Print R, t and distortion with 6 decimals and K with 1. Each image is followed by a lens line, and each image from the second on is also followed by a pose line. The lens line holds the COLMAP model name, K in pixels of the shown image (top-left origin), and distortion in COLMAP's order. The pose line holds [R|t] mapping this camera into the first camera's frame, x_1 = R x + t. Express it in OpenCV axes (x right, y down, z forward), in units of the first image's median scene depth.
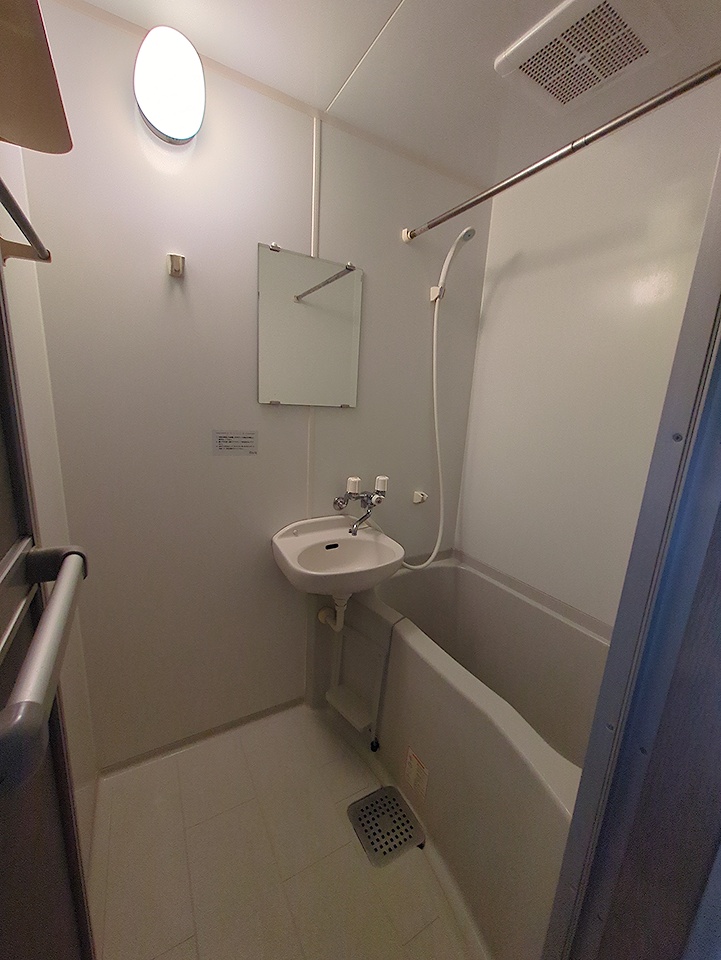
lens RADIAL K [[381.9, 0, 357.3], [0, 381.9, 481.0], [0, 0, 1]] dist [-0.002316, -0.000139]
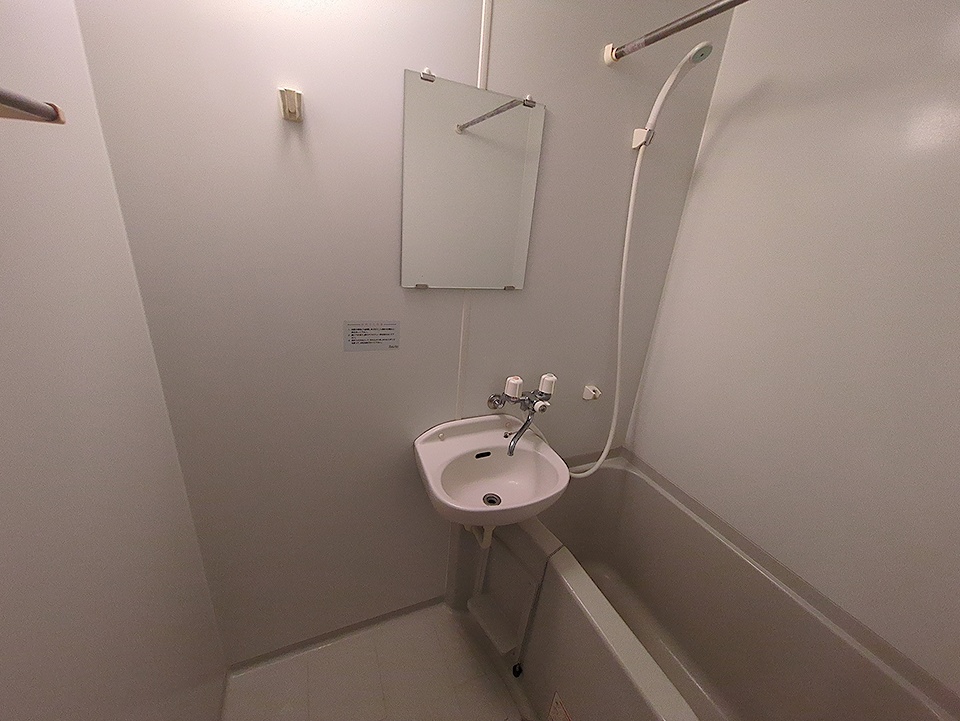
lens RADIAL K [[379.4, 0, 480.0], [0, 379.4, 360.5], [0, 0, 1]] dist [-0.005914, 0.004358]
pose [[0.994198, 0.067317, -0.083902, -0.016735], [-0.055646, 0.989362, 0.134414, -0.151519], [0.092058, -0.128965, 0.987367, 0.193149]]
